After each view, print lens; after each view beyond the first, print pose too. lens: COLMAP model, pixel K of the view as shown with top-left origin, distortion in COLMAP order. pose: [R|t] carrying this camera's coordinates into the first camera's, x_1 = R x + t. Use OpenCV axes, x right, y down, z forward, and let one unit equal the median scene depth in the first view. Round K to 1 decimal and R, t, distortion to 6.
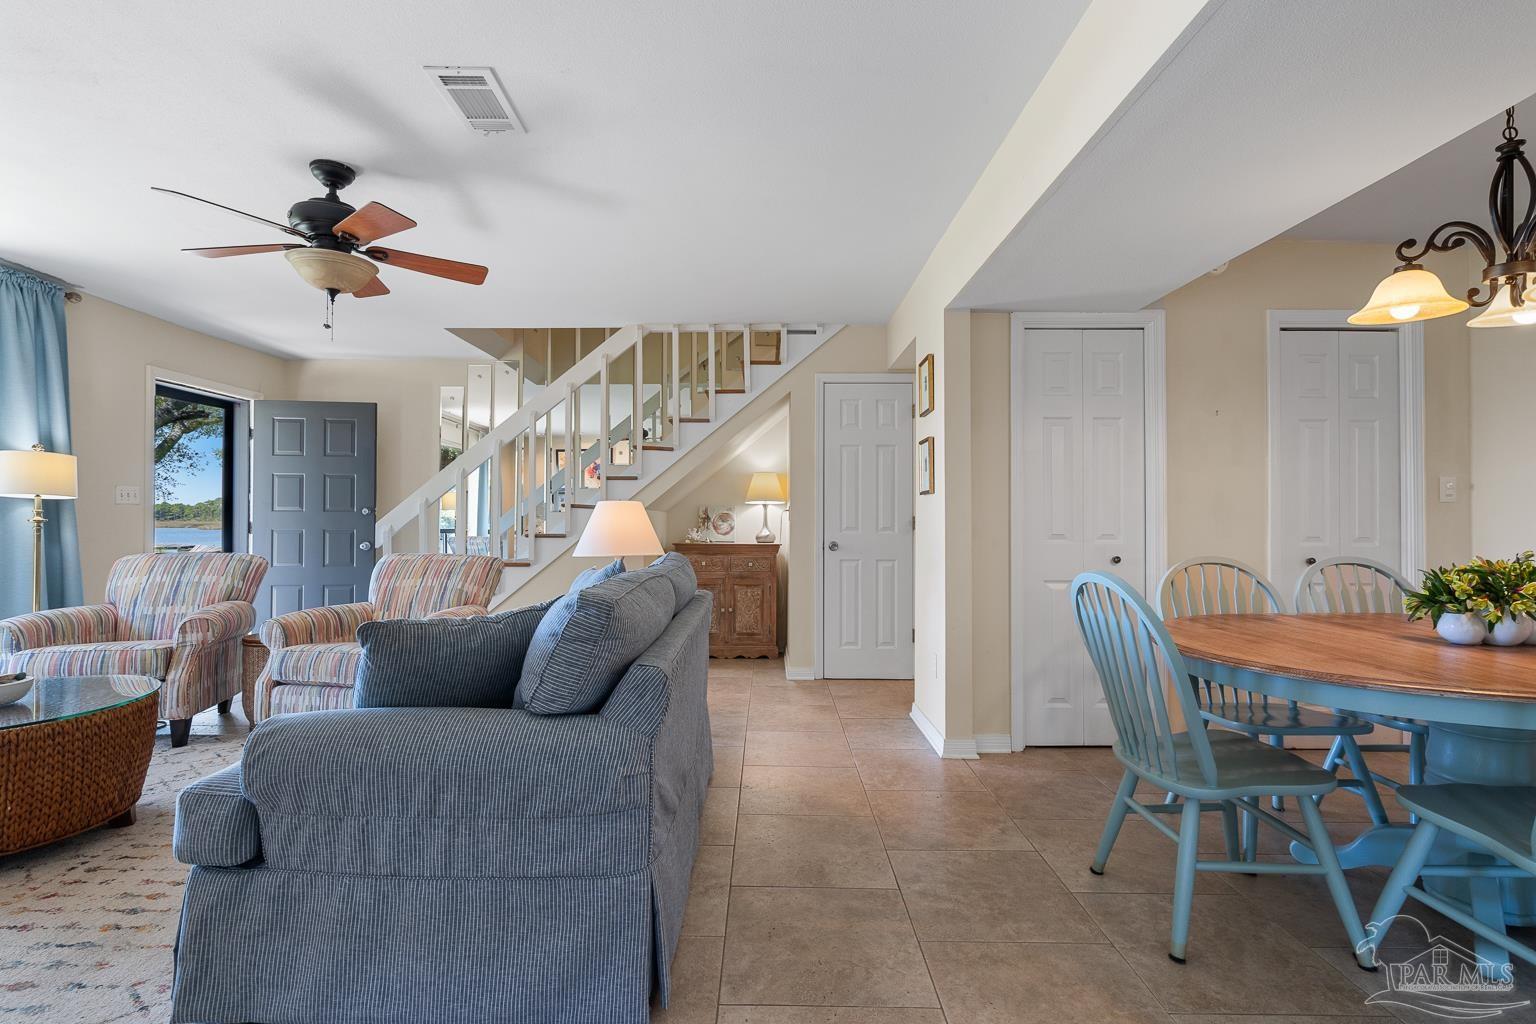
lens RADIAL K [[697.2, 0, 762.3], [0, 697.2, 513.9], [0, 0, 1]] dist [-0.004513, 0.001194]
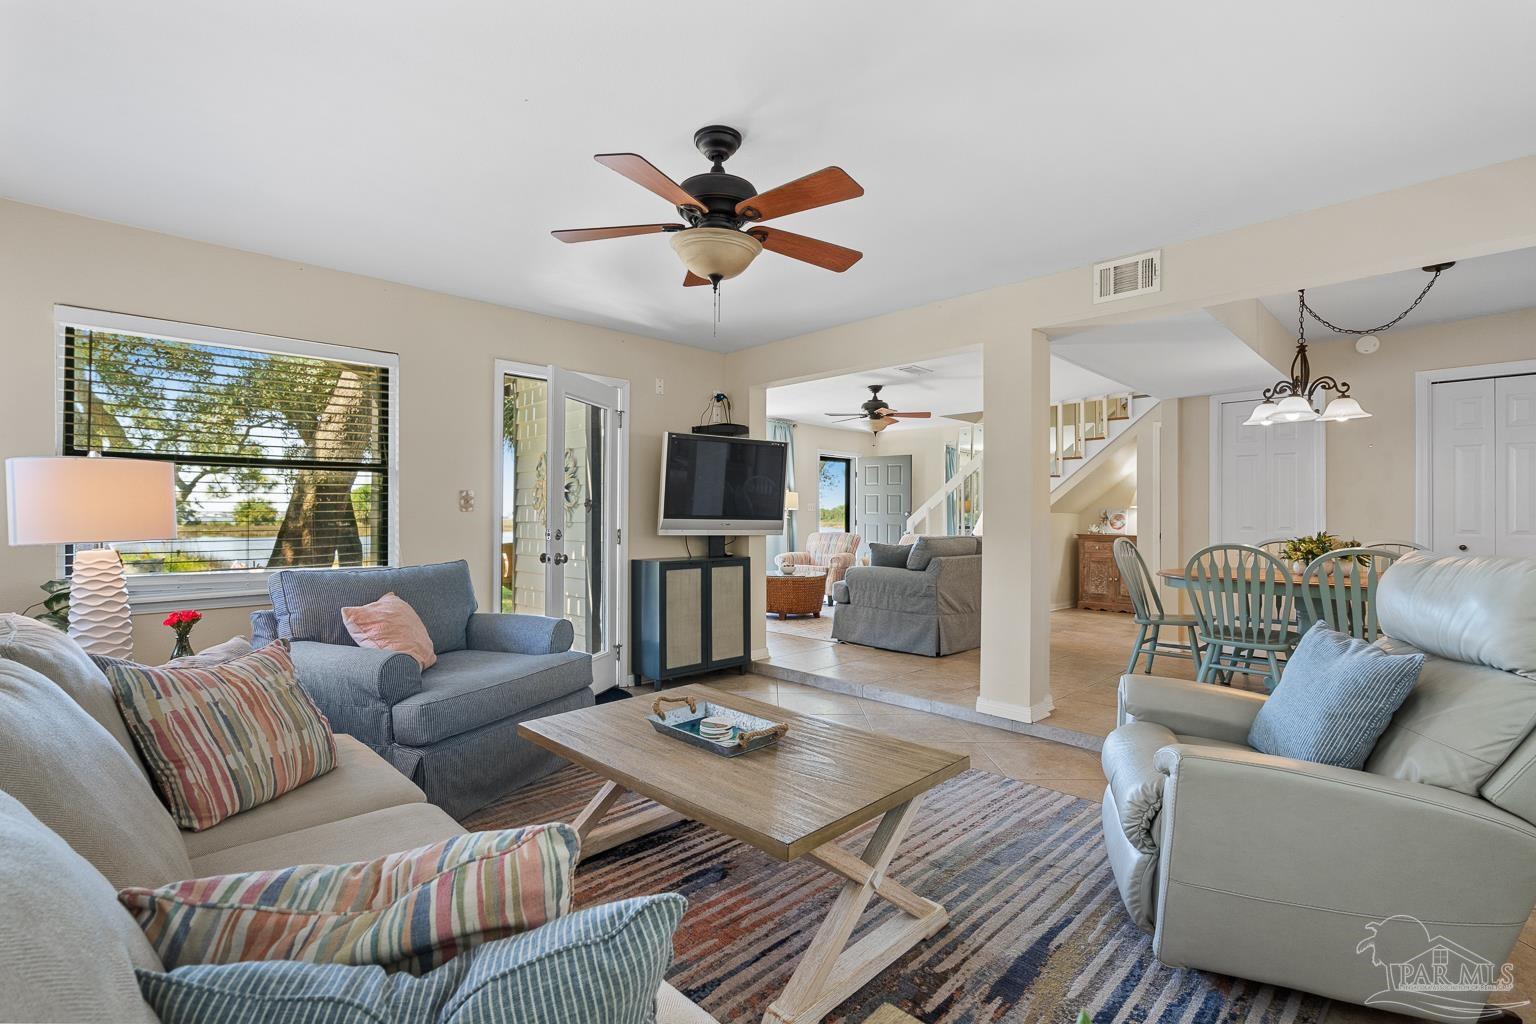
lens RADIAL K [[697.2, 0, 762.3], [0, 697.2, 513.9], [0, 0, 1]] dist [-0.004513, 0.001194]
pose [[0.708315, -0.004116, -0.705884, 0.792801], [0.001948, 0.999991, -0.003877, 0.003779], [0.705893, 0.001371, 0.708317, -0.990326]]
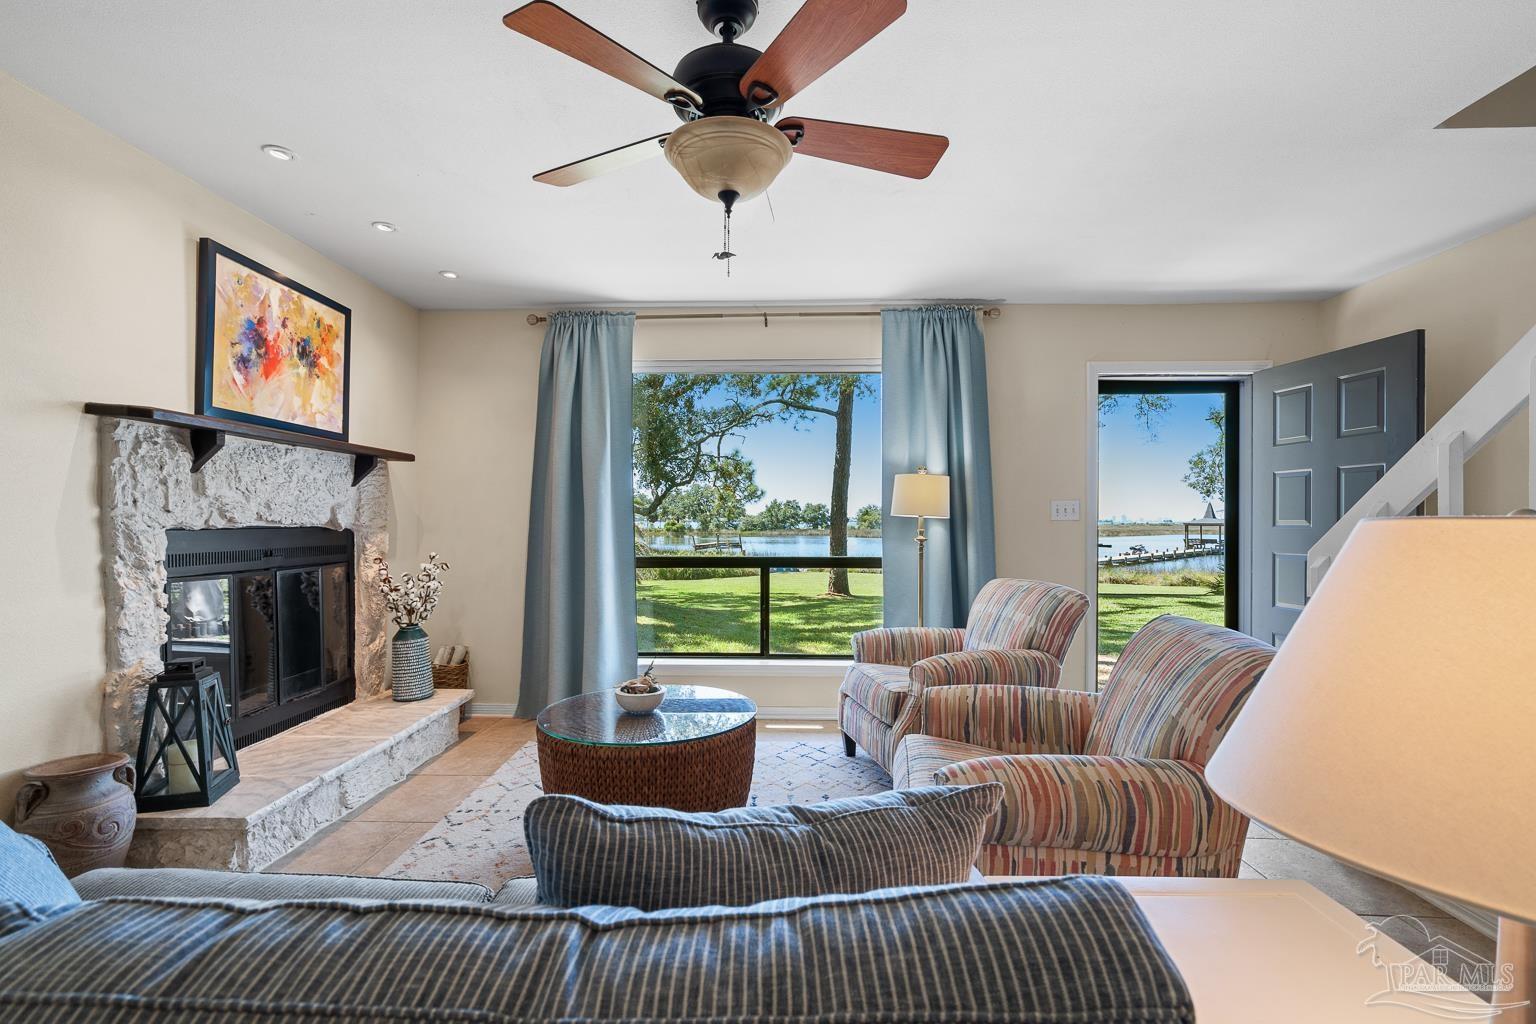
lens RADIAL K [[698.8, 0, 762.6], [0, 698.8, 522.8], [0, 0, 1]] dist [-0.002327, 0.000867]
pose [[-0.029465, 0.000029, -0.999566, 0.014311], [0.006876, 0.999976, -0.000174, -0.018515], [0.999542, -0.006878, -0.029465, 0.858172]]
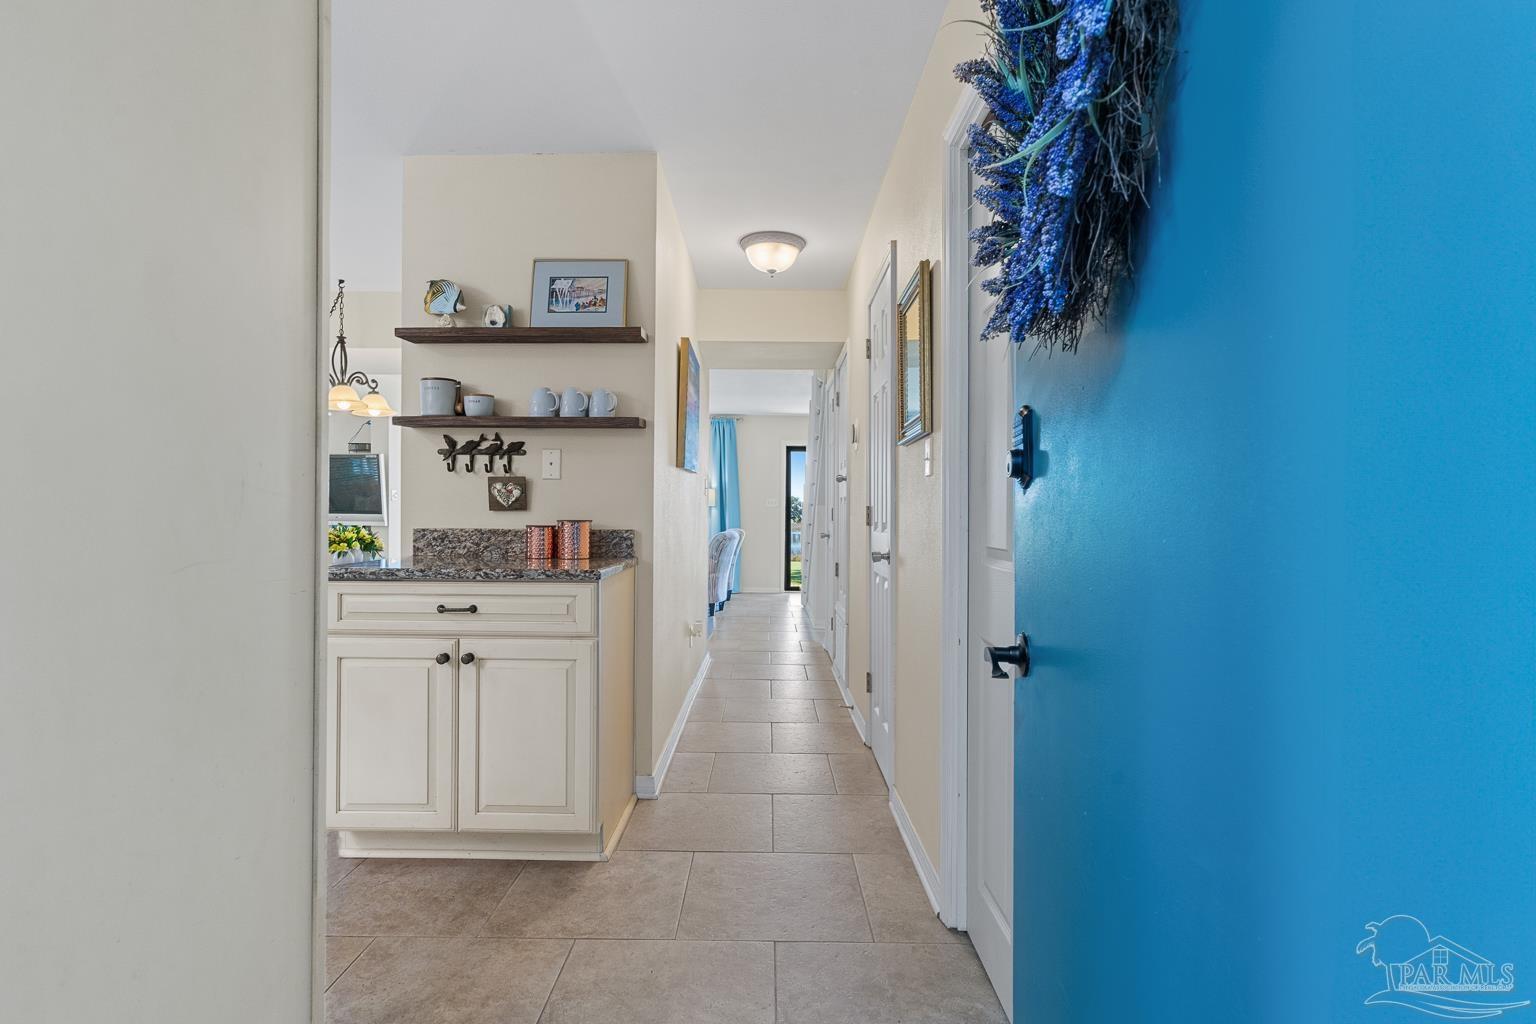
lens RADIAL K [[761.2, 0, 759.4], [0, 761.2, 517.0], [0, 0, 1]] dist [-0.000337, 0.000054]
pose [[0.000077, -0.001173, -0.999999, 1.952946], [0.003516, 0.999993, -0.001173, 0.027080], [0.999994, -0.003516, 0.000081, 1.303735]]
